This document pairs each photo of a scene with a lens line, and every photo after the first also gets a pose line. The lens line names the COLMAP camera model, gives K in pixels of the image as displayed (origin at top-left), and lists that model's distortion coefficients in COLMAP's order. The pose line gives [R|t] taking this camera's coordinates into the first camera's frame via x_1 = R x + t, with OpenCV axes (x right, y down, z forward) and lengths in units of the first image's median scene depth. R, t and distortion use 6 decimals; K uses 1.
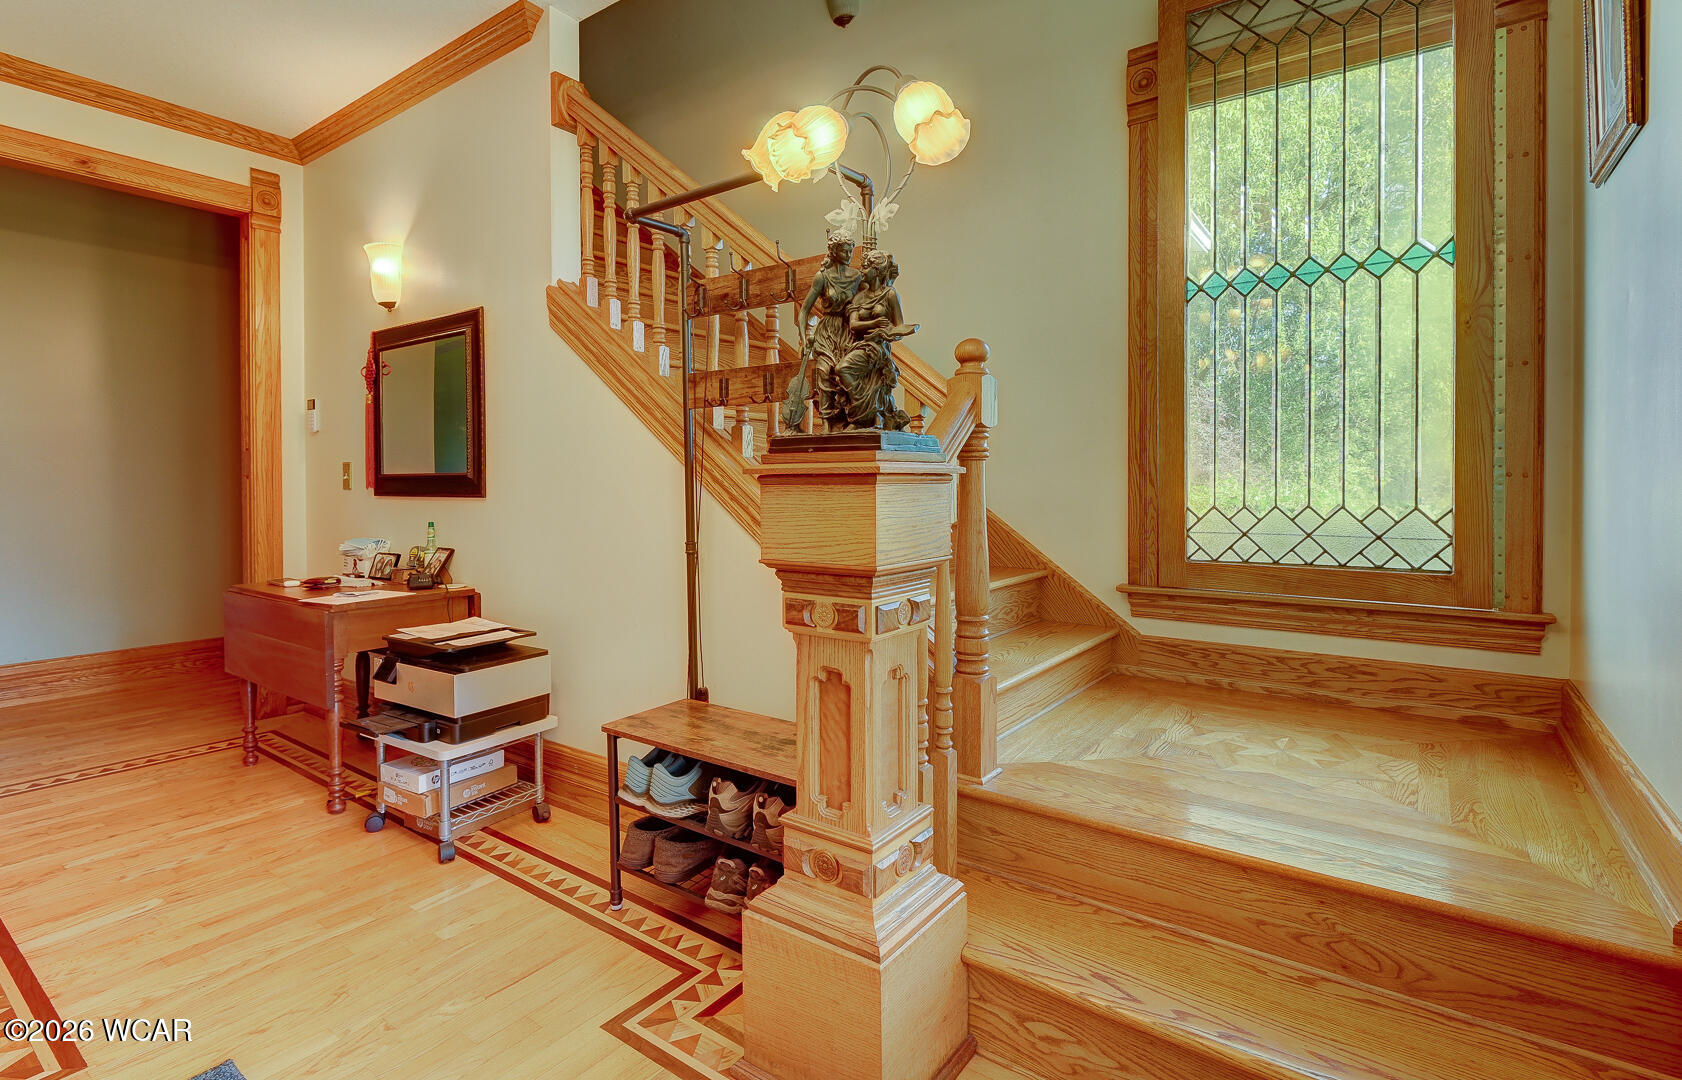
lens RADIAL K [[770.6, 0, 841.4], [0, 770.6, 508.4], [0, 0, 1]] dist [-0.003268, -0.000309]
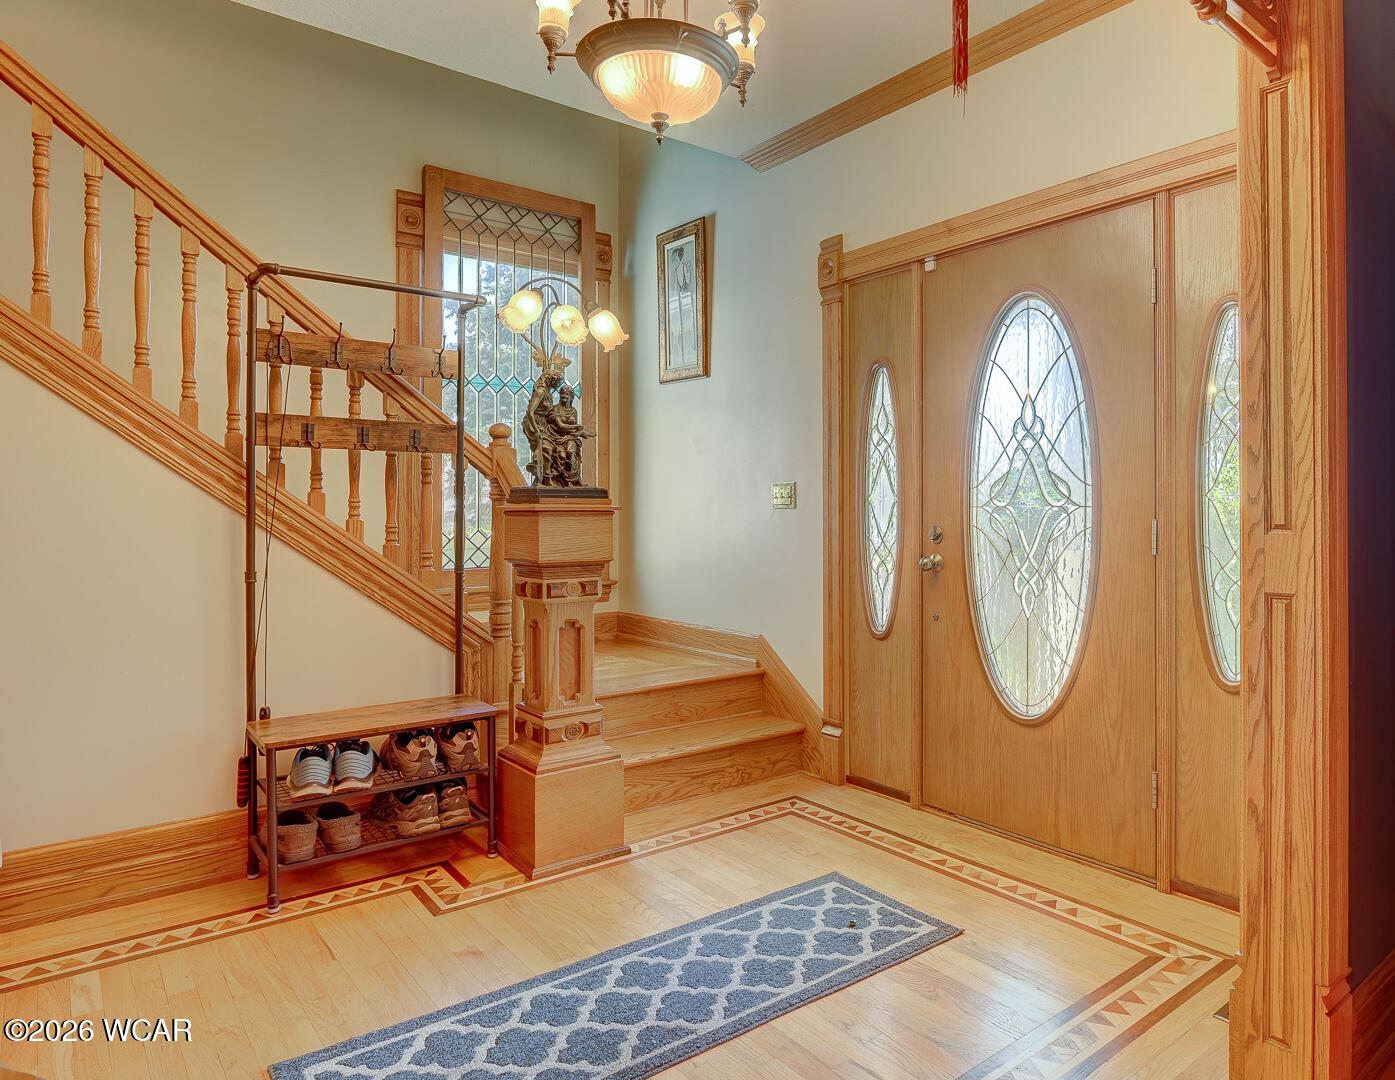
lens RADIAL K [[961.1, 0, 695.5], [0, 961.1, 504.8], [0, 0, 1]] dist [-0.004149, -0.002521]
pose [[0.317857, 0.006722, 0.948115, -1.369171], [0.028901, 0.999441, -0.016775, -0.008316], [-0.947698, 0.032734, 0.317485, 0.000796]]
